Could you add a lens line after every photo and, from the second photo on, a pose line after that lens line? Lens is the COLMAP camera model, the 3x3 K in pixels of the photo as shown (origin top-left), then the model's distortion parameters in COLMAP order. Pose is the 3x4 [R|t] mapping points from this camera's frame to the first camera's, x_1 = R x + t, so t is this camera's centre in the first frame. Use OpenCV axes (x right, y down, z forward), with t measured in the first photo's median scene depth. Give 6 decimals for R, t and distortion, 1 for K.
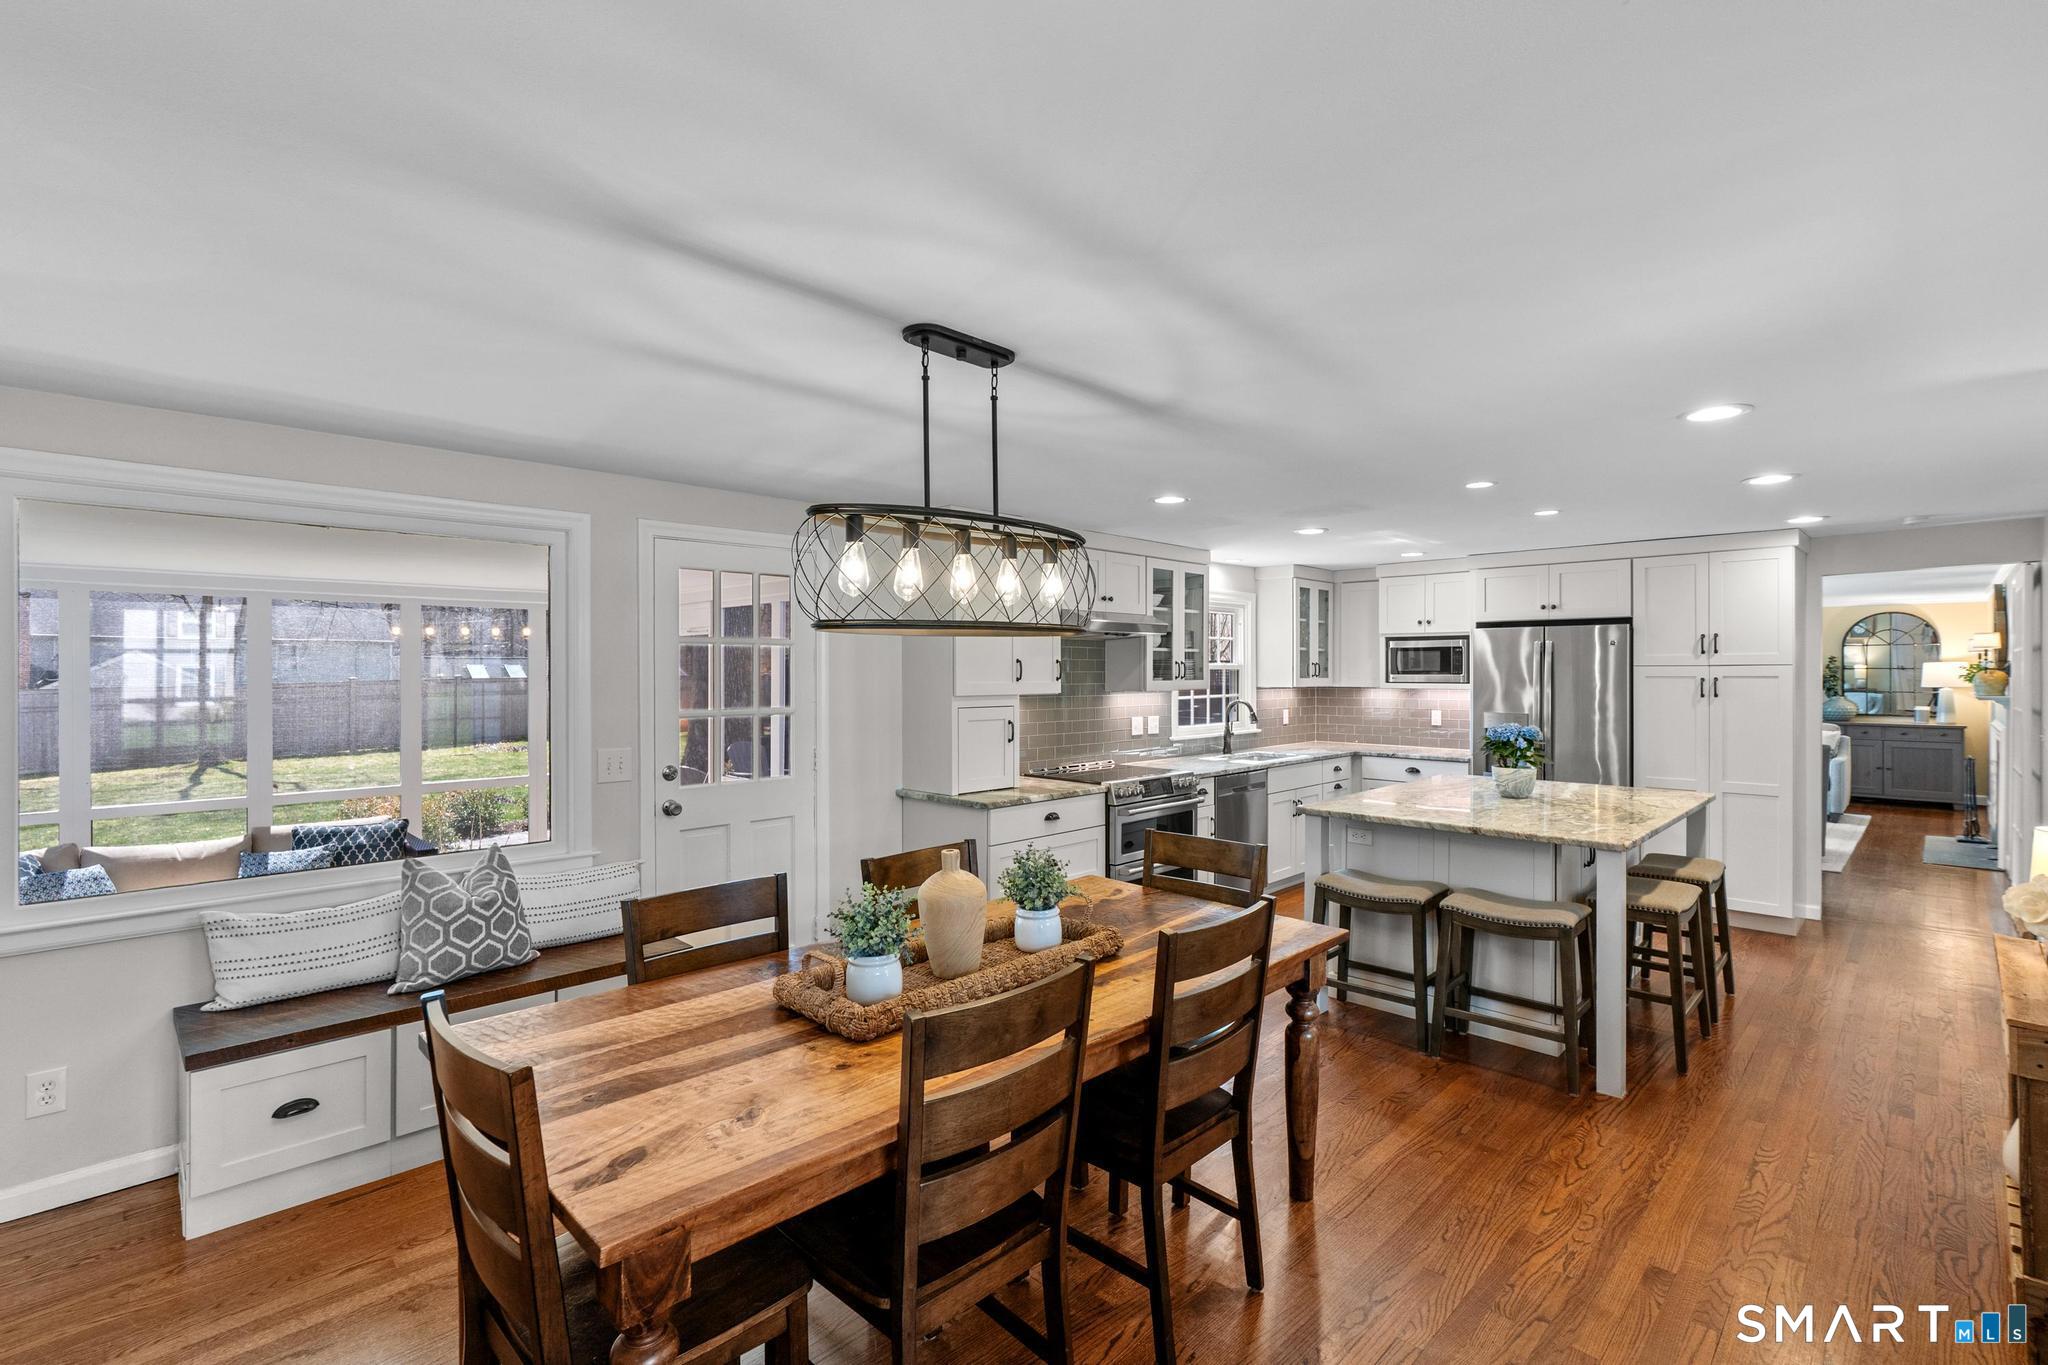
lens RADIAL K [[924.8, 0, 1019.8], [0, 924.8, 674.9], [0, 0, 1]] dist [-0.011853, 0.005469]
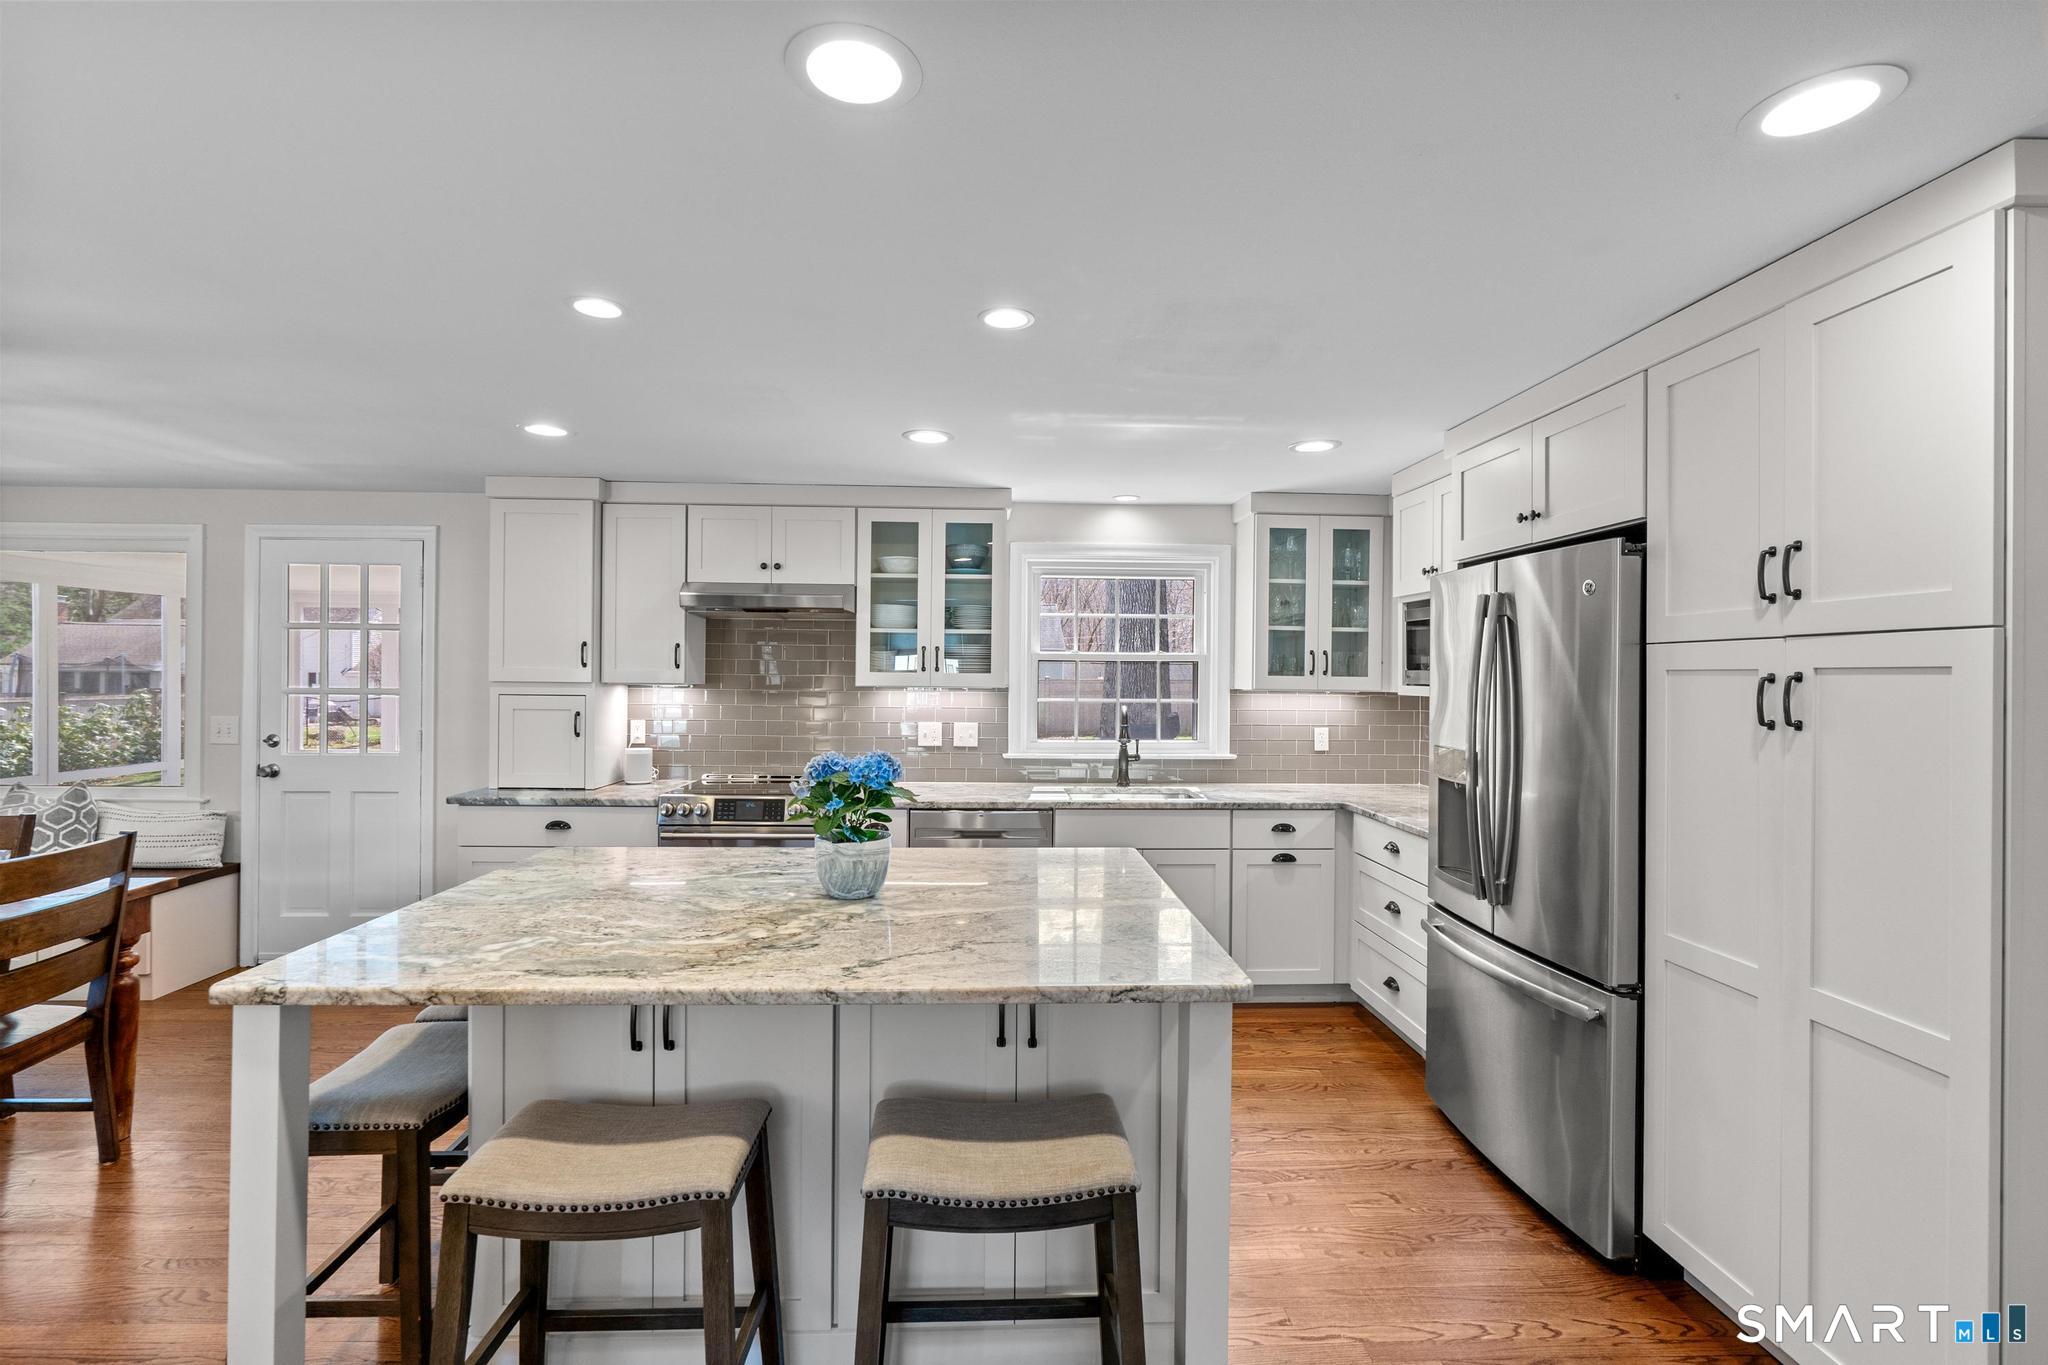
lens RADIAL K [[924.8, 0, 1019.0], [0, 924.8, 674.8], [0, 0, 1]] dist [-0.011853, 0.005469]
pose [[0.733367, 0.008789, -0.679776, 0.638682], [-0.014730, 0.999887, -0.002964, 0.007577], [0.679673, 0.012187, 0.733414, 0.461251]]
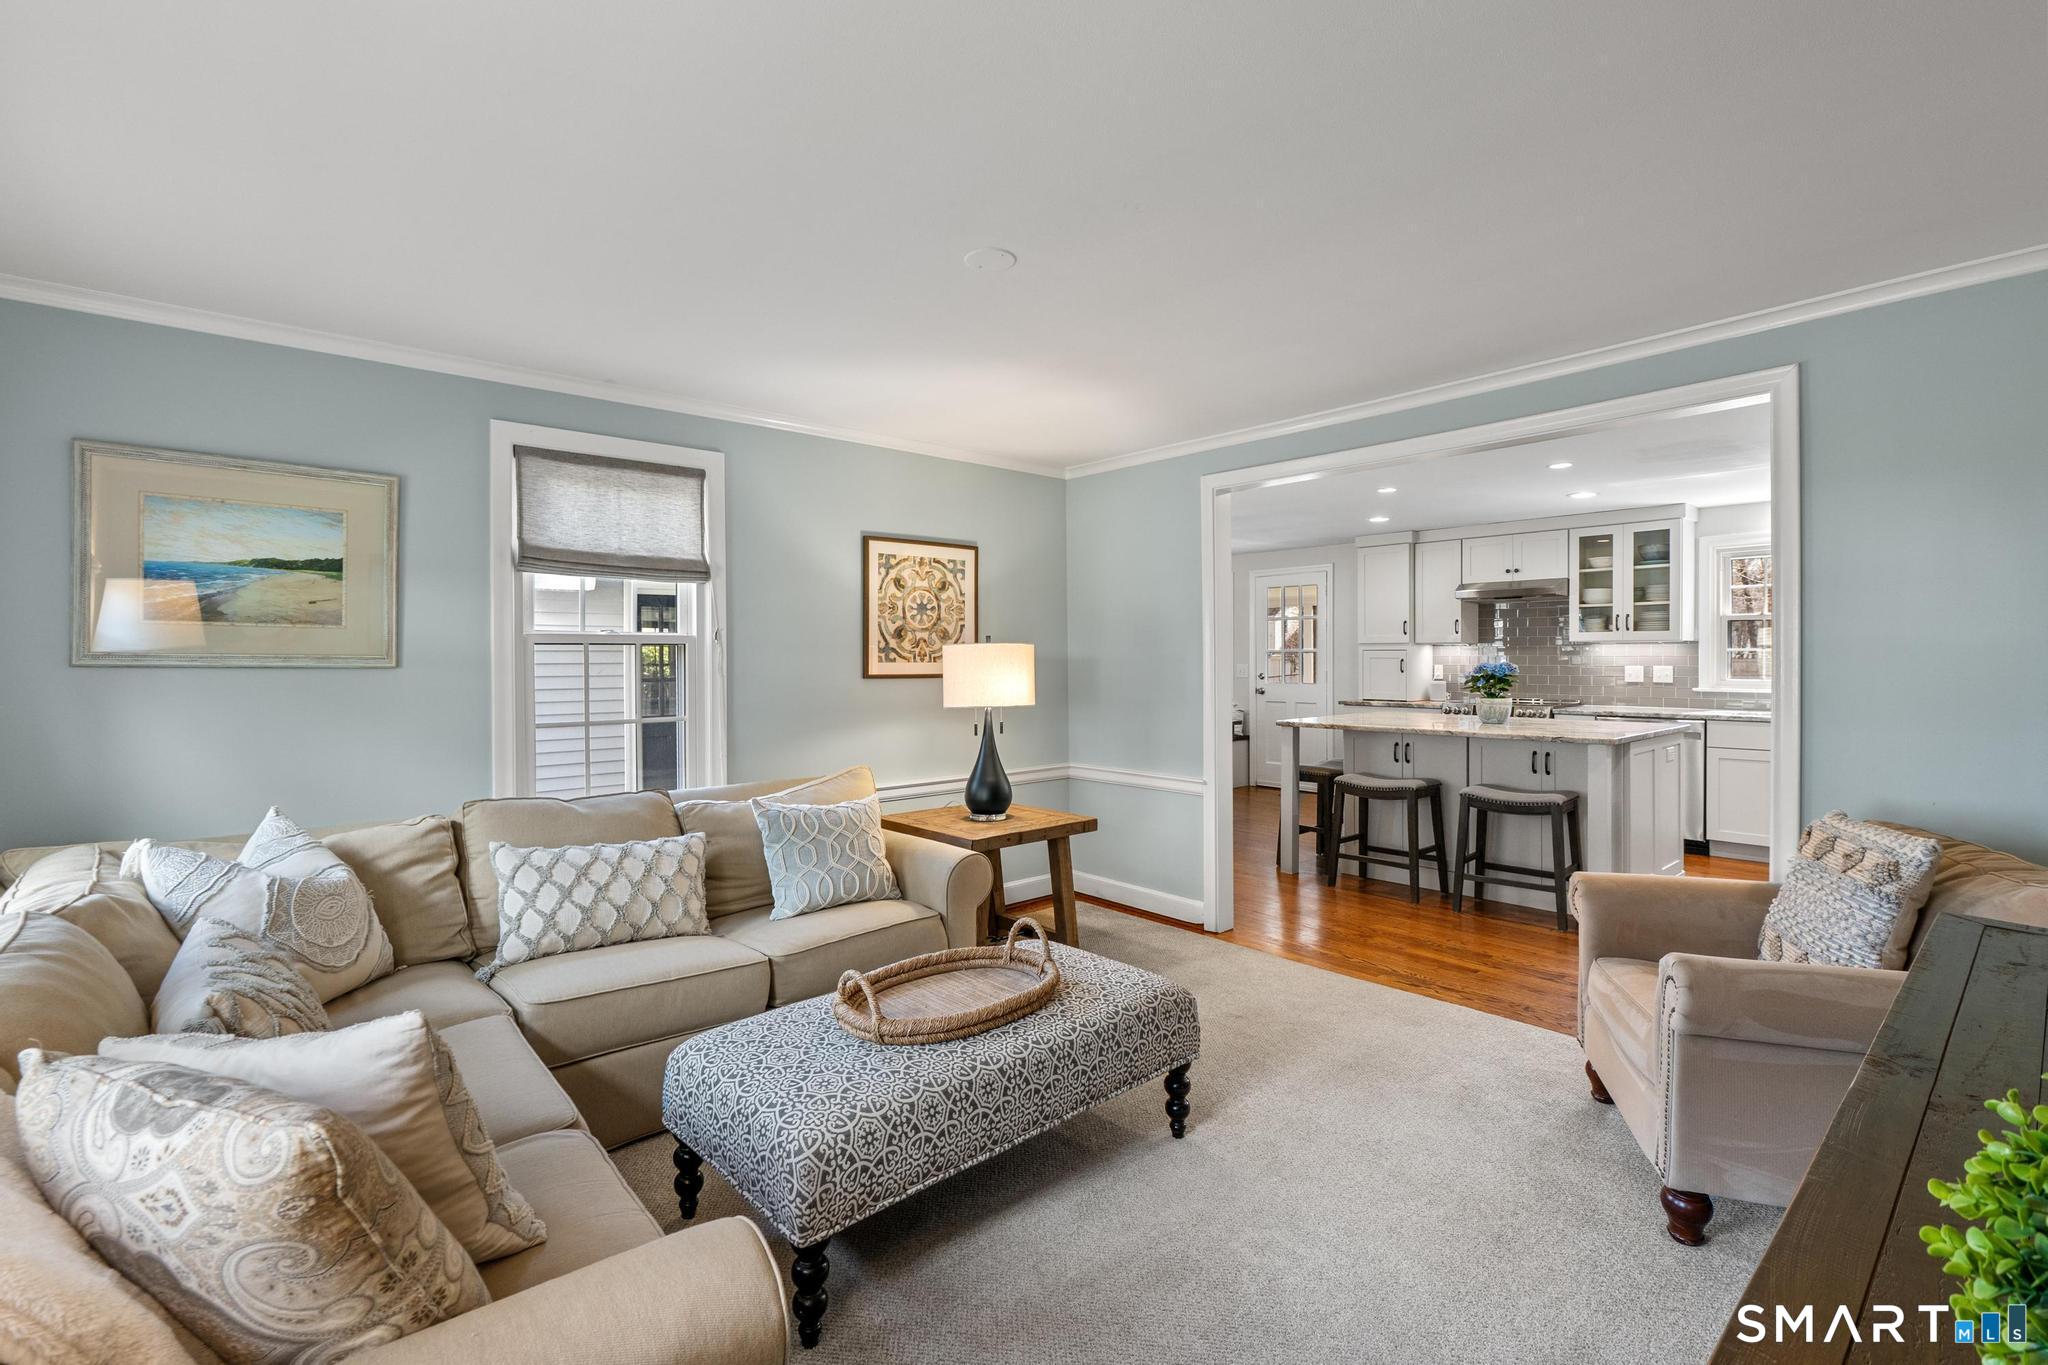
lens RADIAL K [[924.8, 0, 1012.4], [0, 924.8, 663.7], [0, 0, 1]] dist [-0.011853, 0.005469]
pose [[-0.075950, 0.009996, -0.997061, 1.184618], [-0.000029, 0.999950, 0.010027, 0.029677], [0.997112, 0.000791, -0.075946, 0.317630]]
